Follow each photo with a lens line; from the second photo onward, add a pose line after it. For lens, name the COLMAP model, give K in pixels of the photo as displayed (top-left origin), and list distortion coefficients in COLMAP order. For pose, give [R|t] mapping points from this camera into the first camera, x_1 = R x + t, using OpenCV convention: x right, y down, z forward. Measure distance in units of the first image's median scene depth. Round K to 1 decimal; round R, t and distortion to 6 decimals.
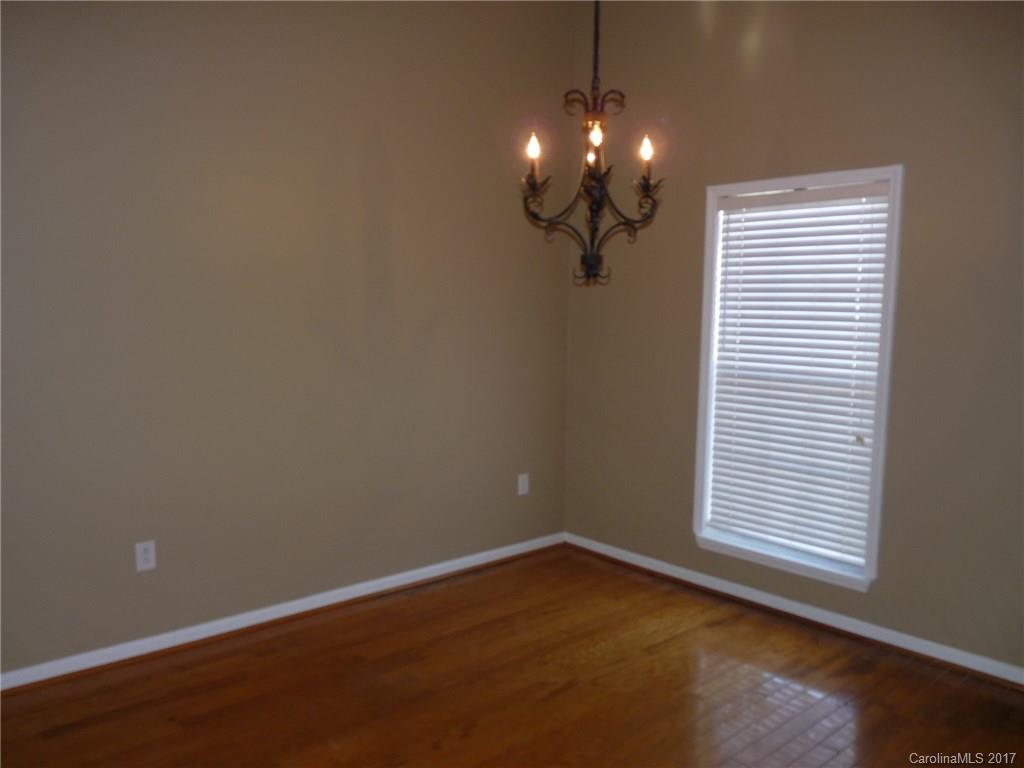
lens RADIAL K [[817.4, 0, 512.9], [0, 817.4, 379.4], [0, 0, 1]] dist [0.019521, -0.091229]
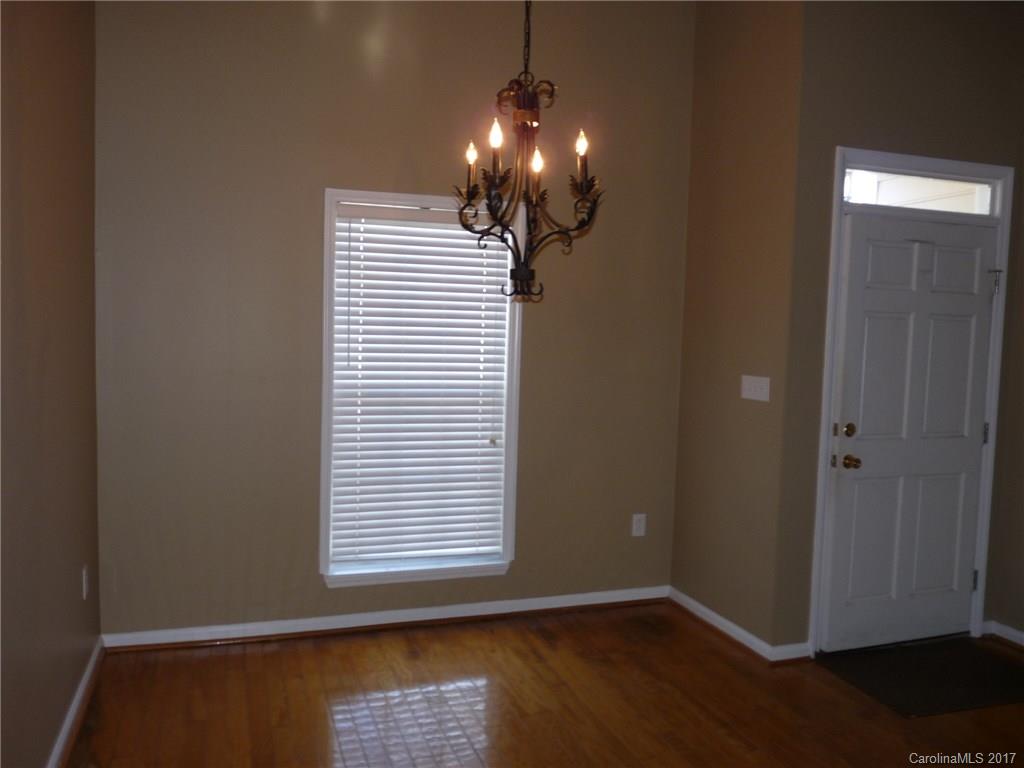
lens RADIAL K [[820.8, 0, 512.0], [0, 820.8, 384.0], [0, 0, 1]] dist [0.056300, 0.000750]
pose [[0.411004, -0.063060, 0.909450, -0.577193], [0.065535, 0.997067, 0.039519, -0.047658], [-0.909275, 0.043358, 0.413932, 0.496100]]
